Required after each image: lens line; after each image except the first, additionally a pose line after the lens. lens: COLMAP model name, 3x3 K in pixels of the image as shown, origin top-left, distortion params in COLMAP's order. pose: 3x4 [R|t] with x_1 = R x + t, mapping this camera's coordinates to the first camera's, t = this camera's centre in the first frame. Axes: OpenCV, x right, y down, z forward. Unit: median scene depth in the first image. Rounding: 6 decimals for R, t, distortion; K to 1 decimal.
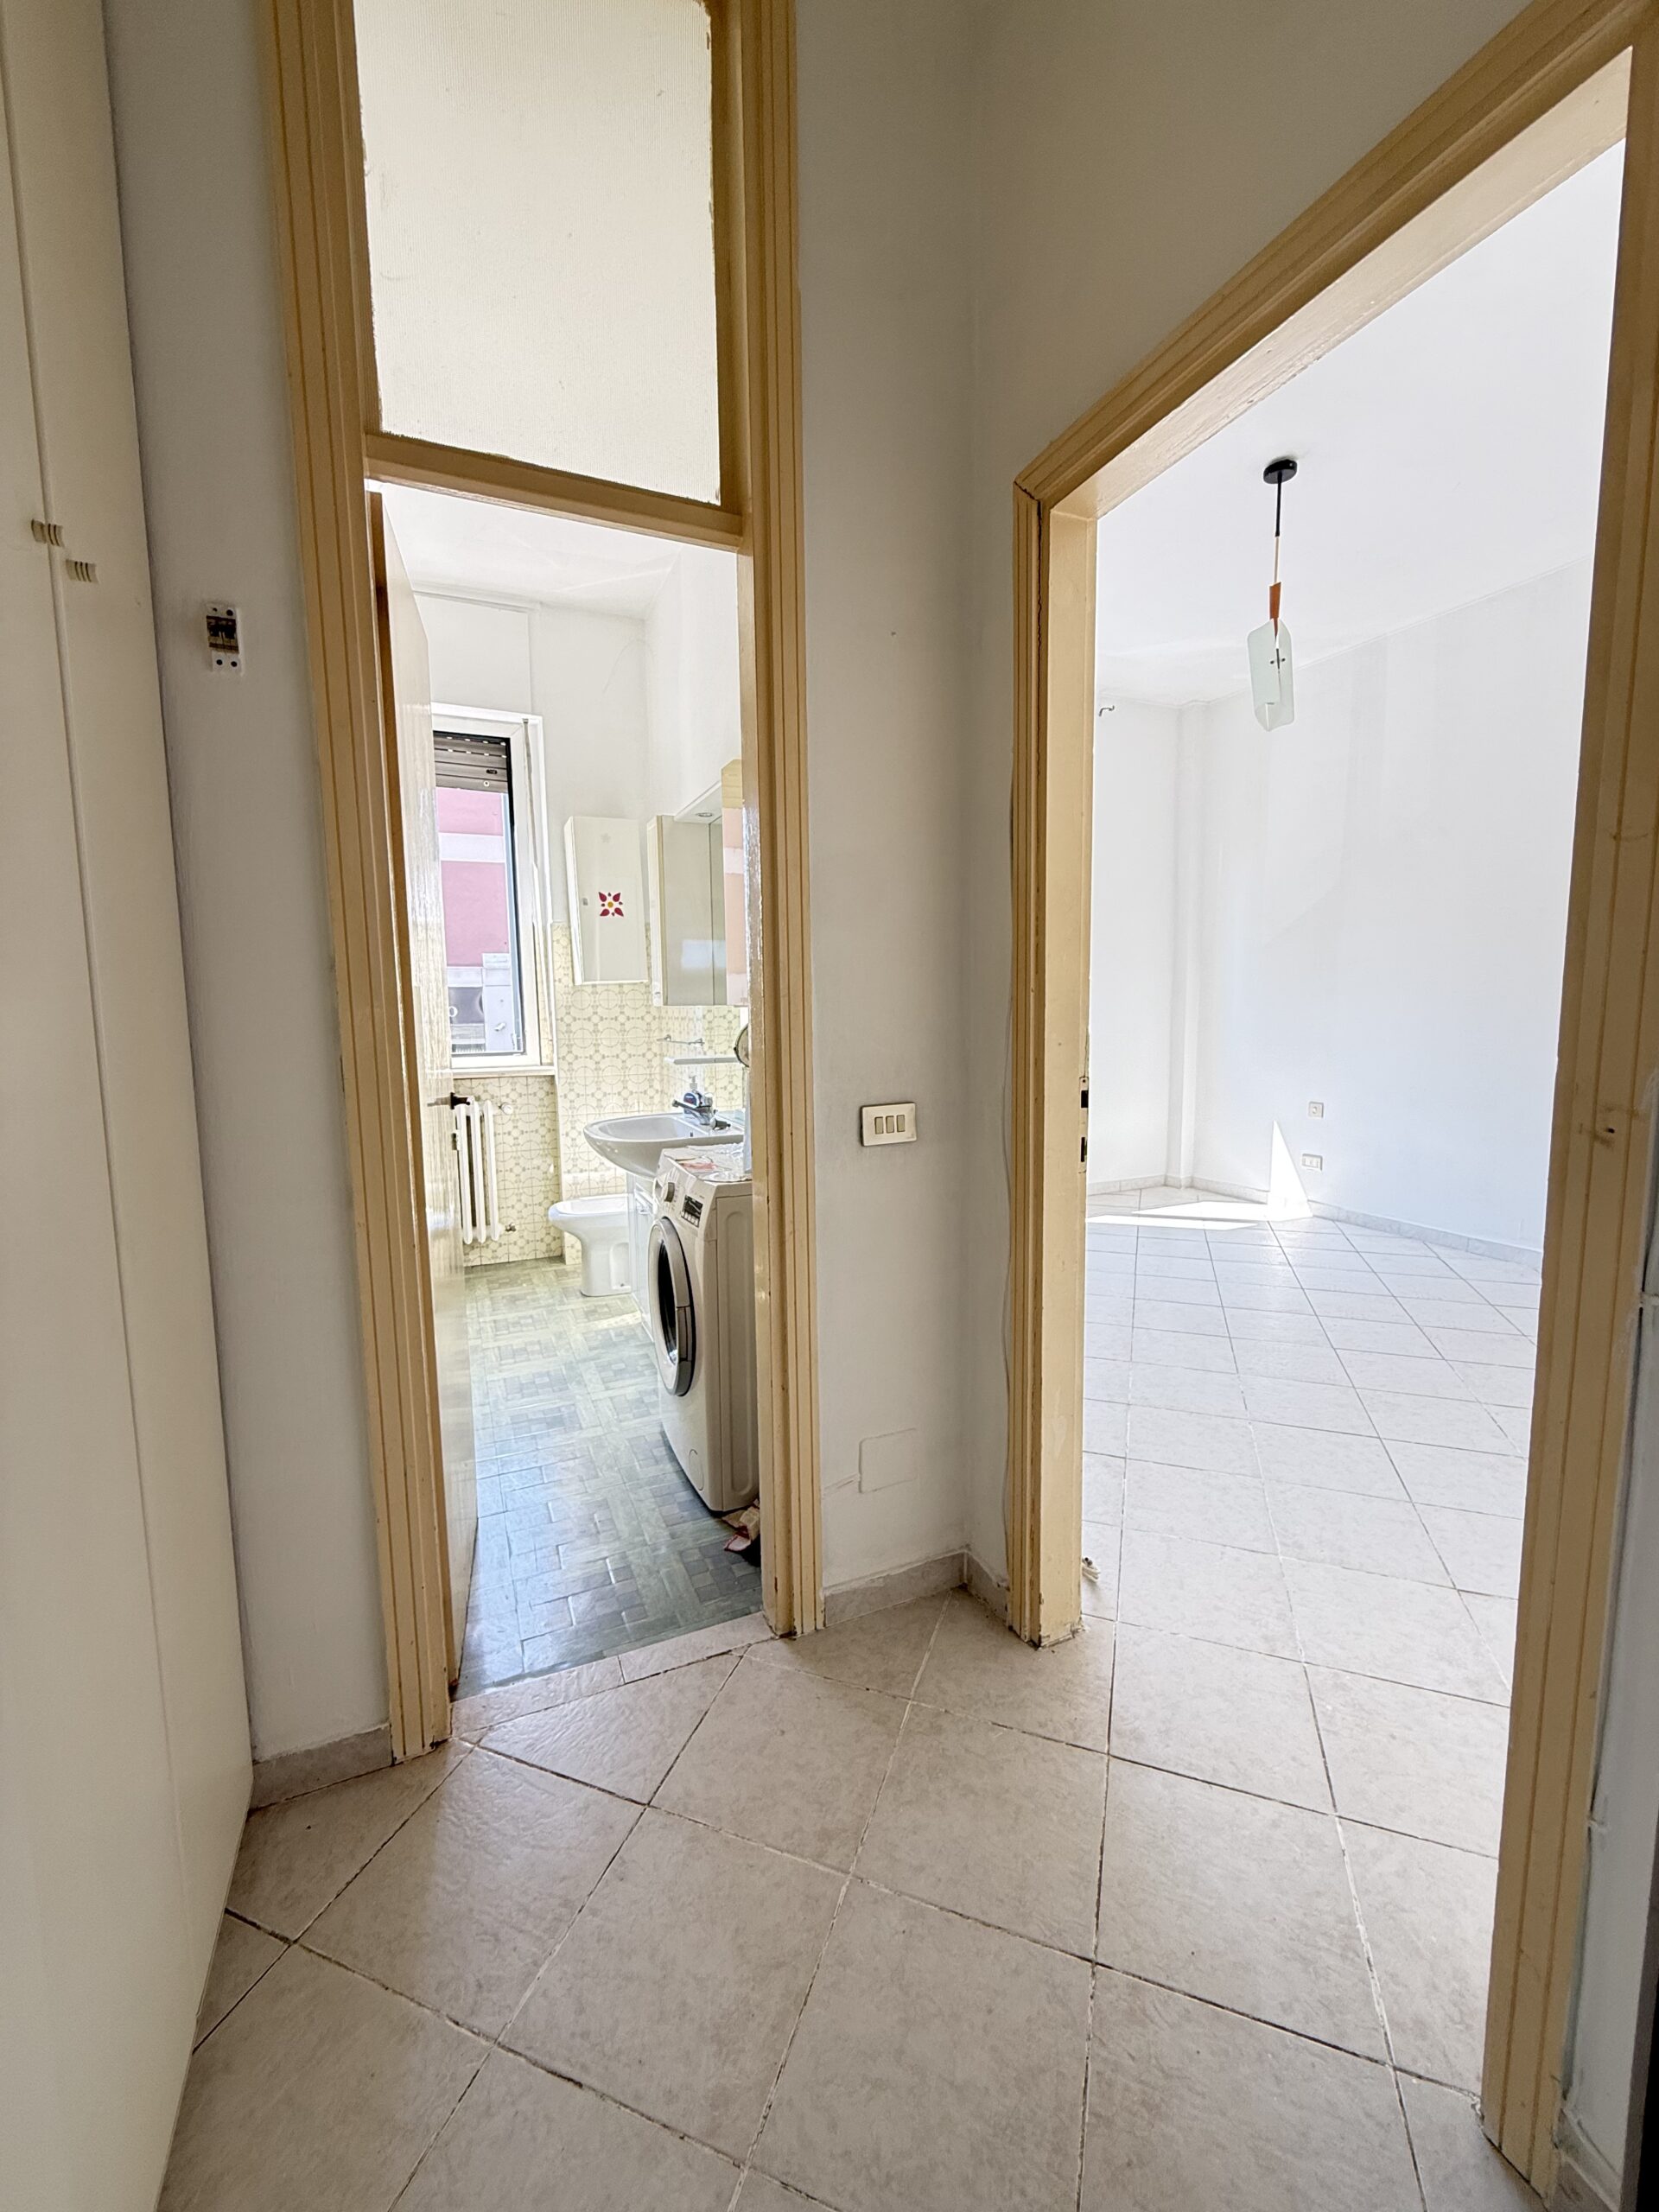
lens RADIAL K [[880.0, 0, 843.2], [0, 880.0, 1100.6], [0, 0, 1]] dist [-0.001526, 0.000341]
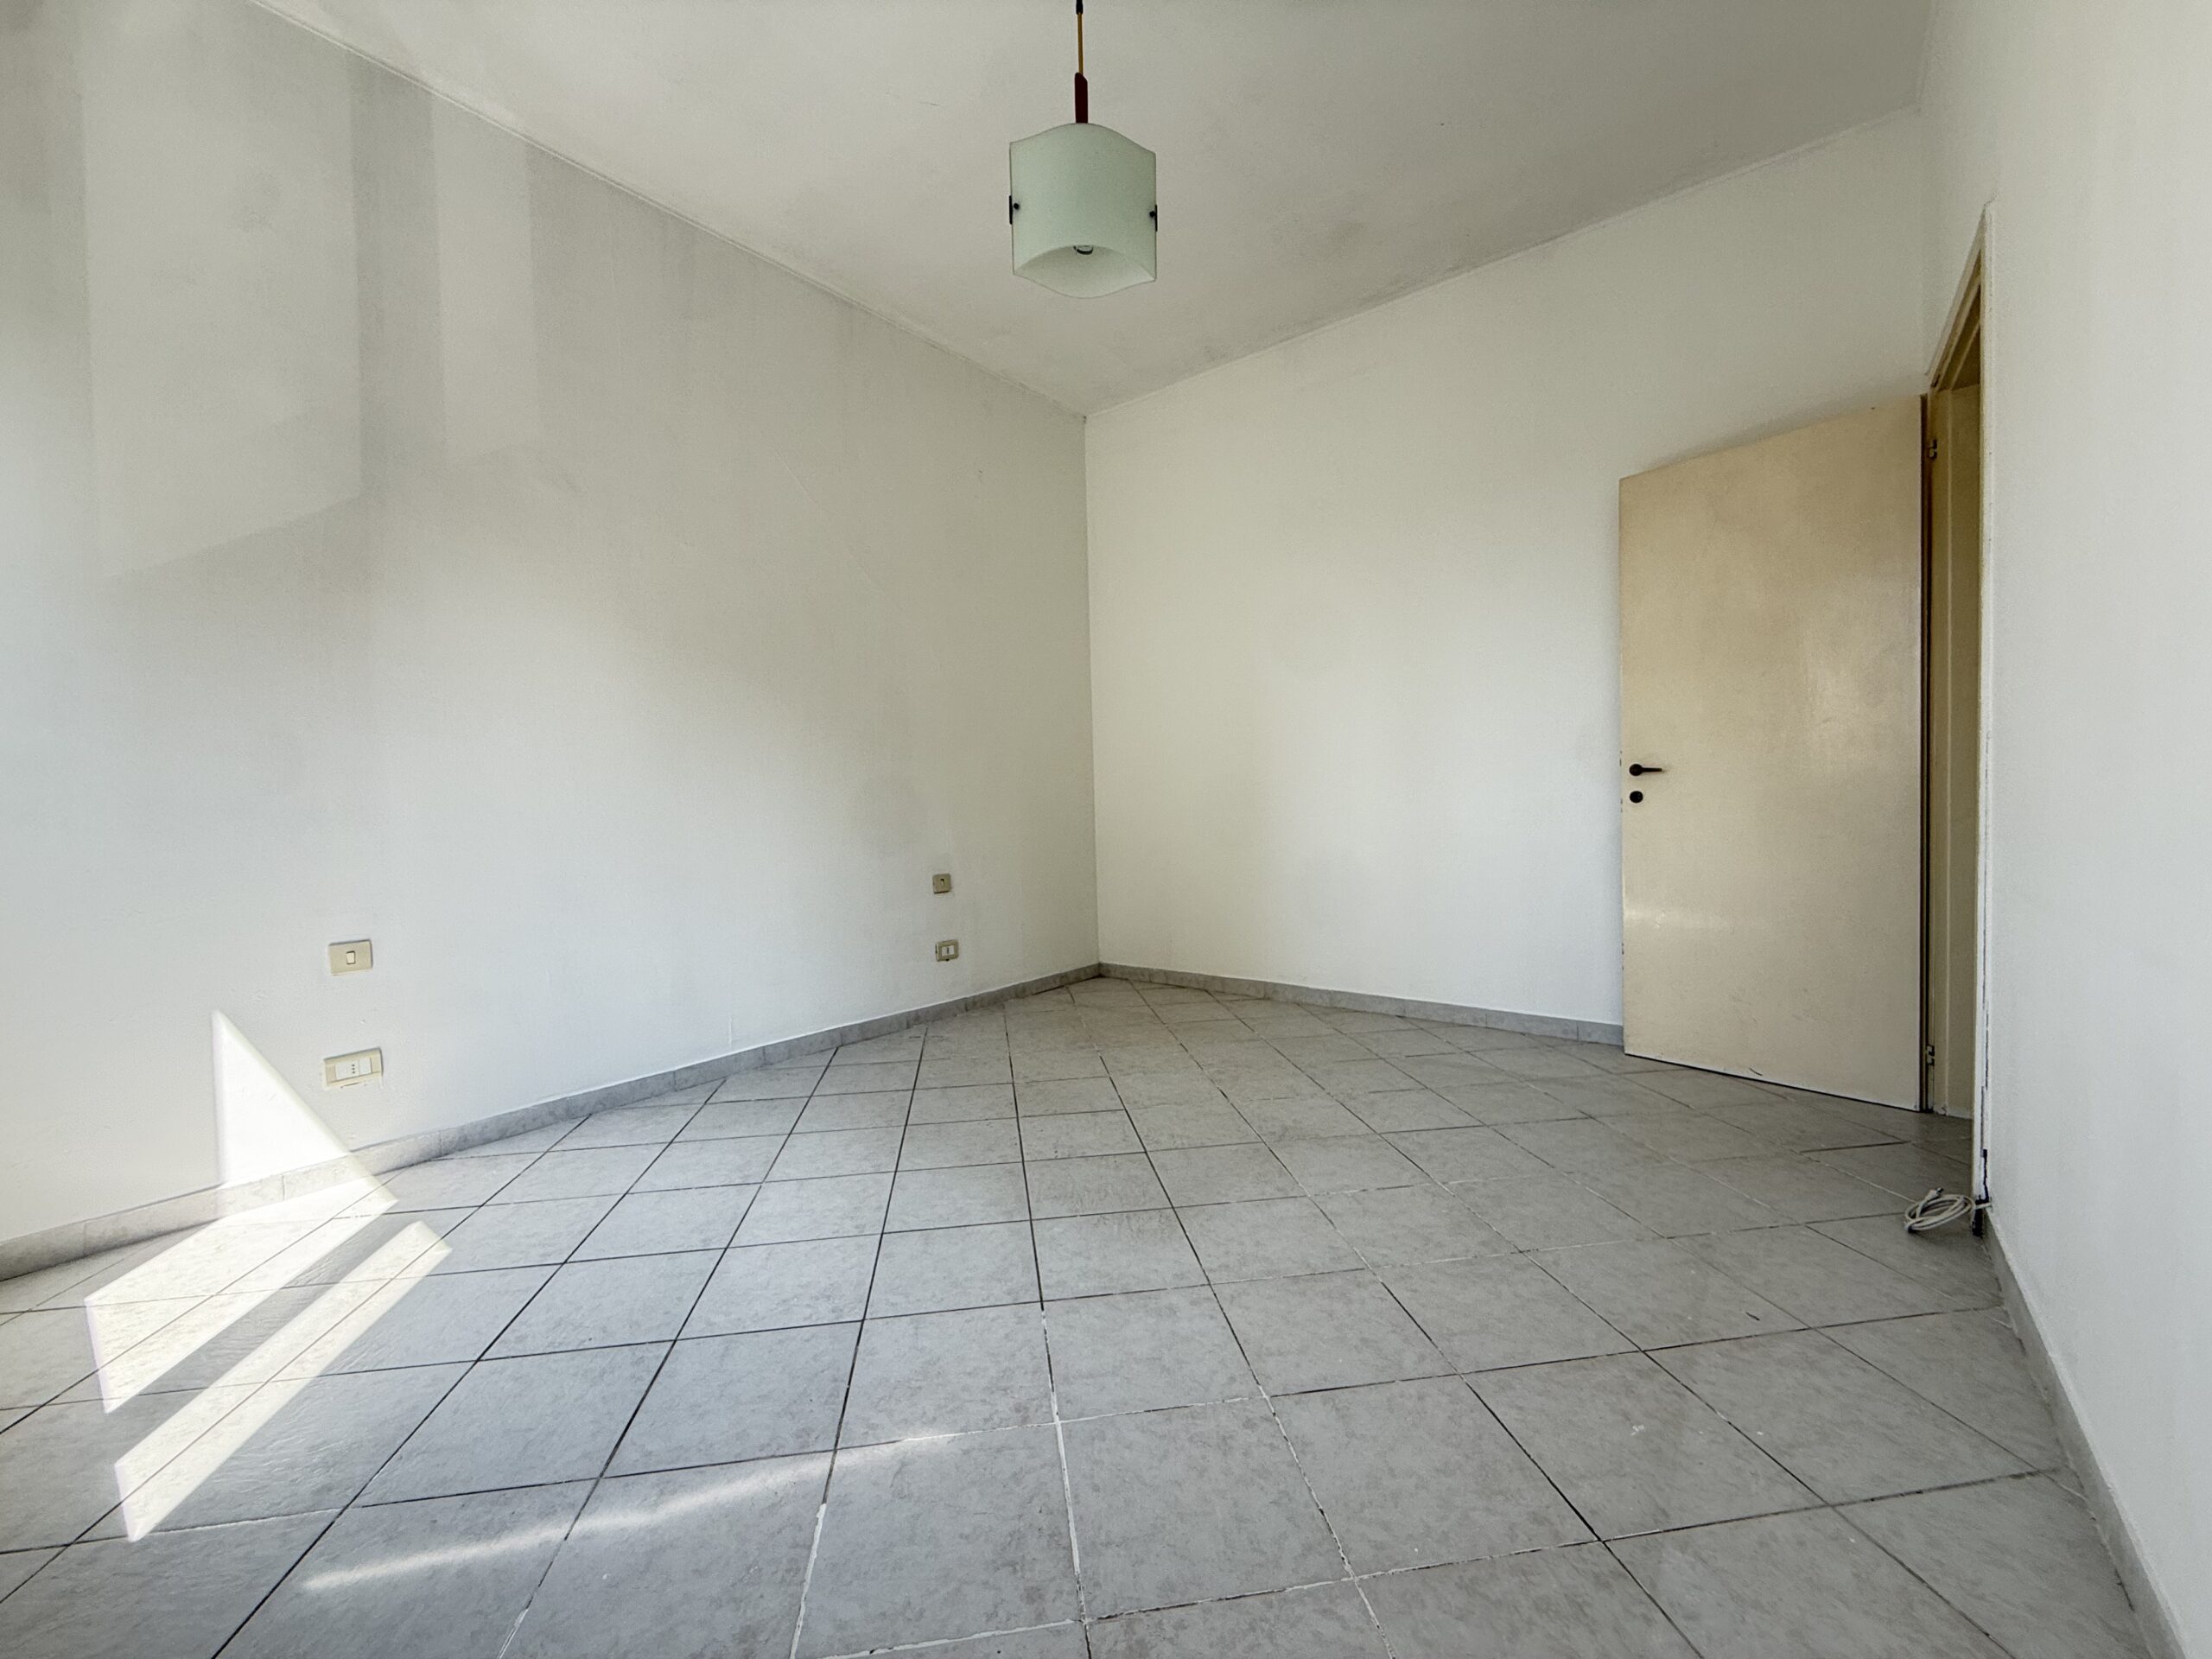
lens RADIAL K [[880.0, 0, 1098.2], [0, 880.0, 830.9], [0, 0, 1]] dist [-0.001526, 0.000341]
pose [[-0.456380, -0.006224, 0.889763, -0.081603], [0.131109, 0.988590, 0.074164, -0.045517], [-0.880073, 0.150503, -0.450356, 0.984863]]
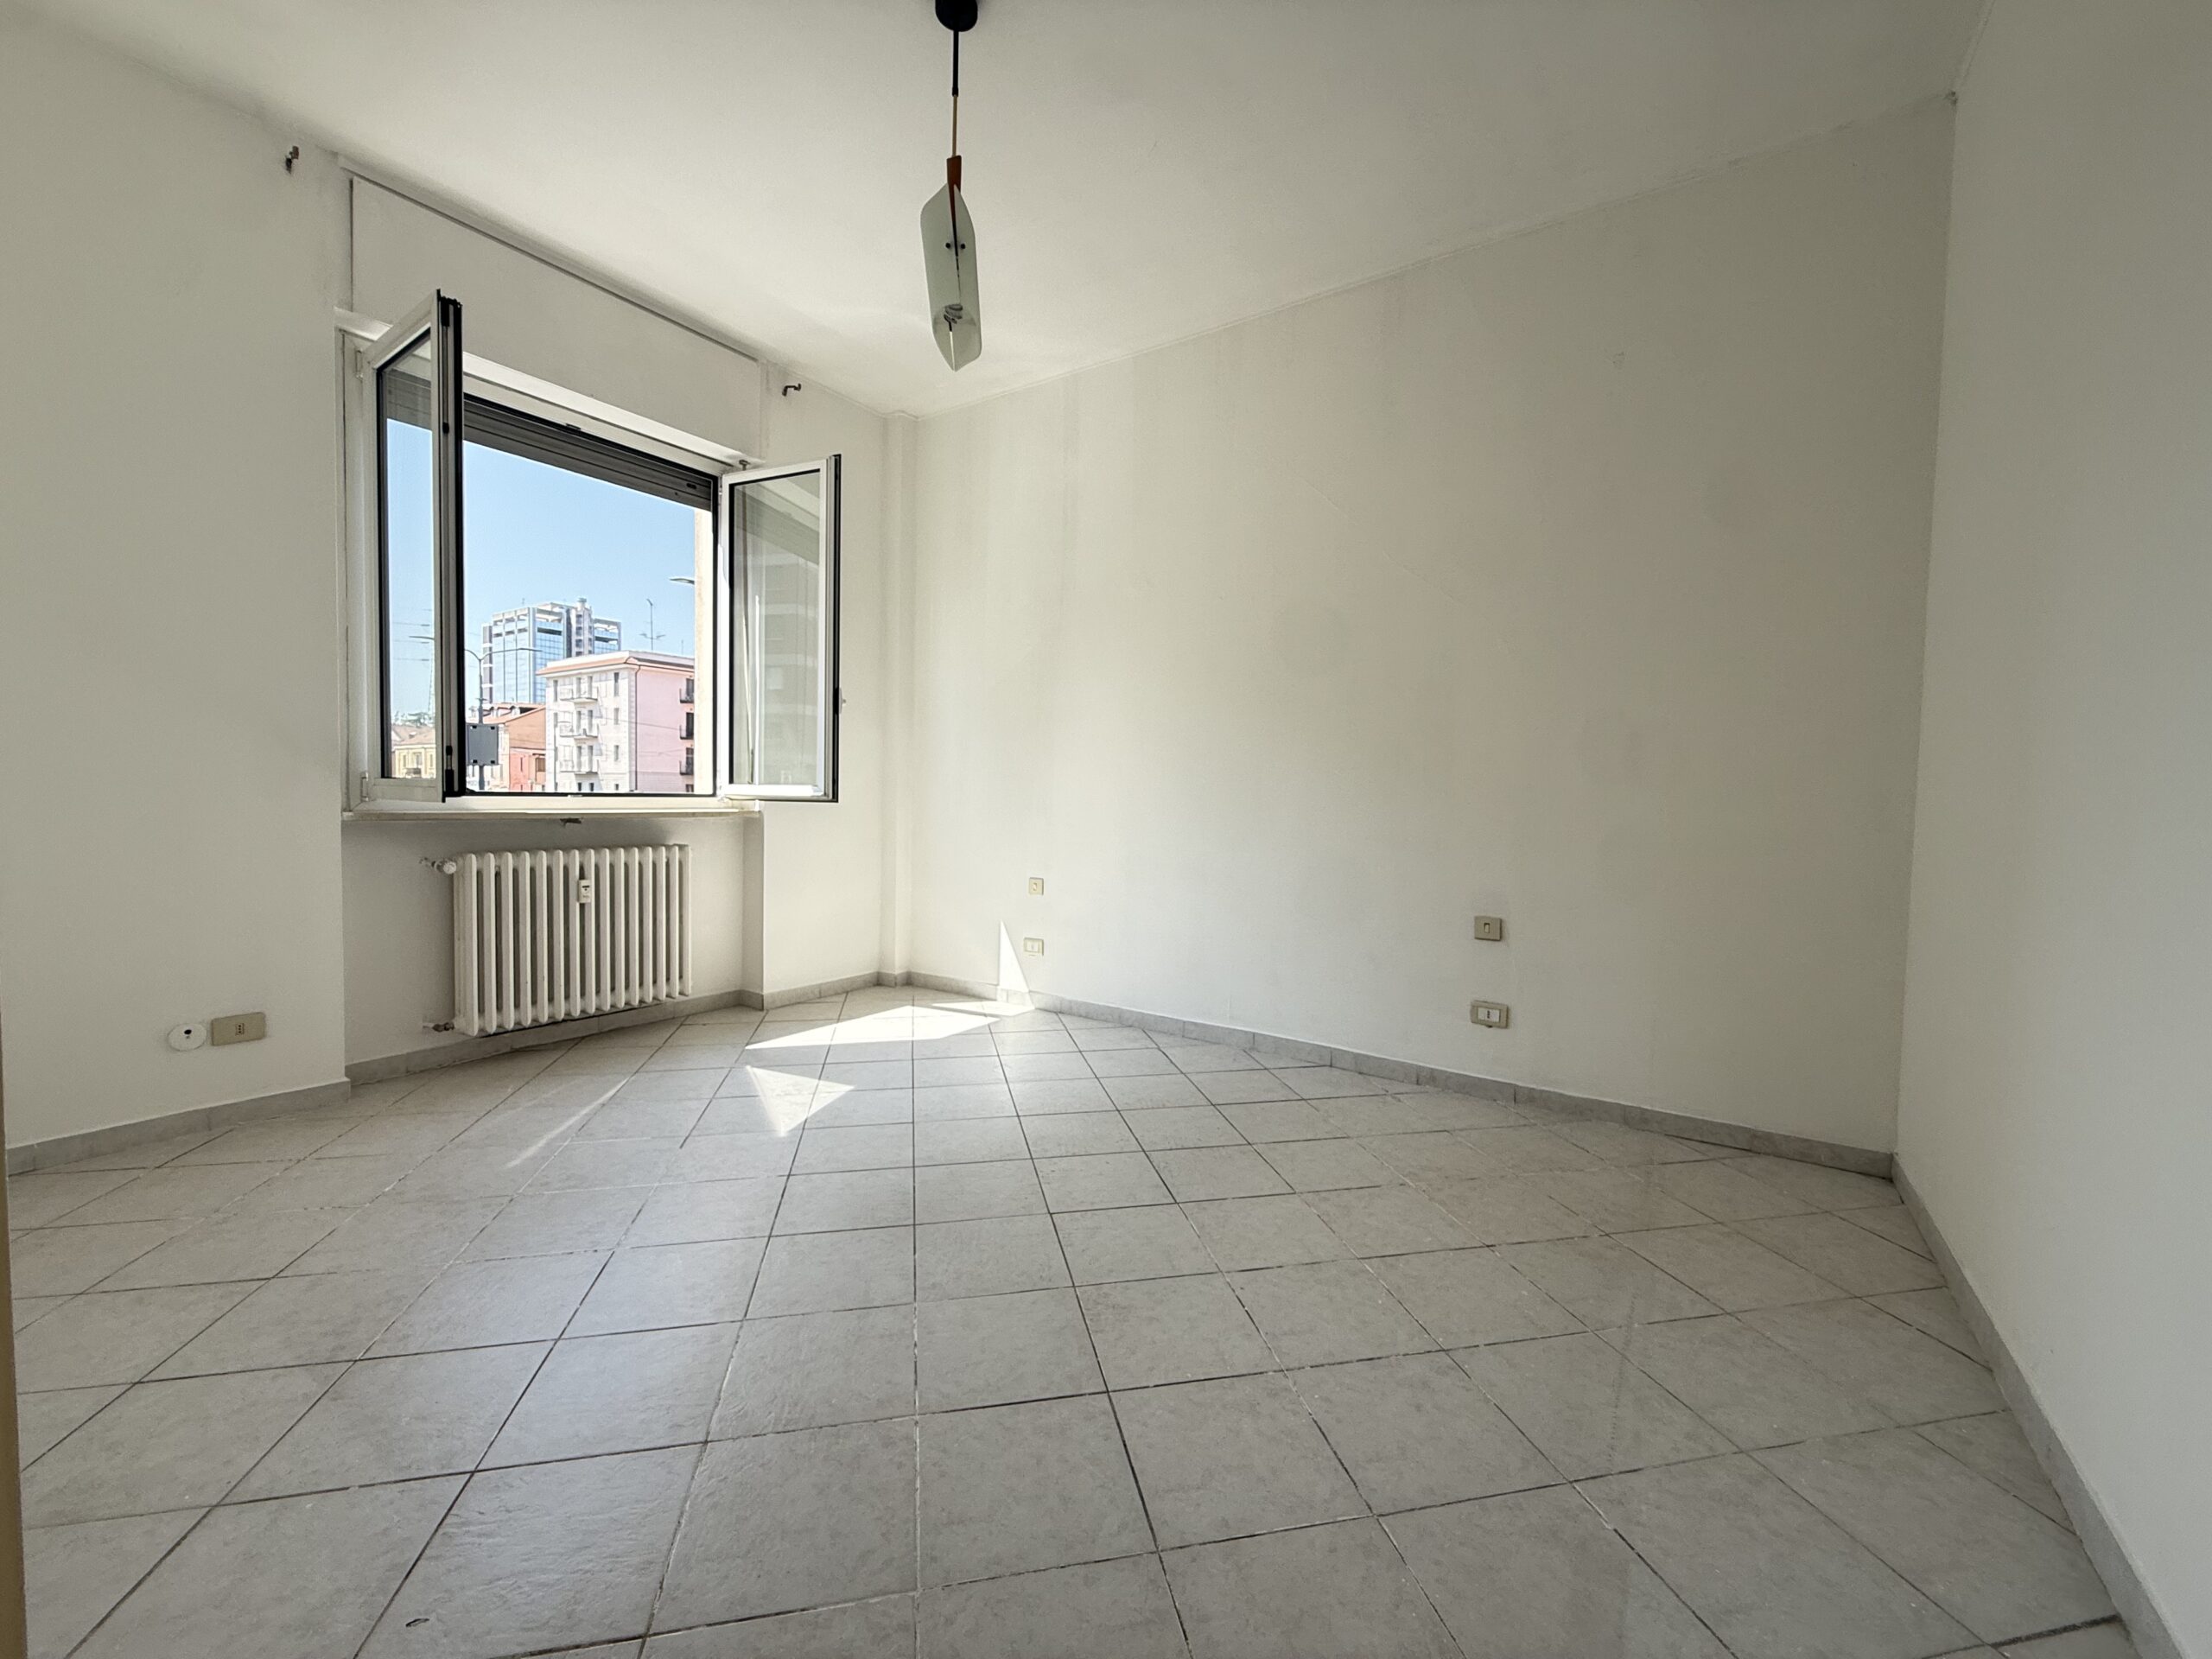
lens RADIAL K [[880.0, 0, 1100.6], [0, 880.0, 825.8], [0, 0, 1]] dist [-0.001526, 0.000341]
pose [[0.853596, 0.011154, 0.520816, 0.158760], [0.026500, 0.997547, -0.064797, 0.010050], [-0.520261, 0.069112, 0.851206, 0.254704]]
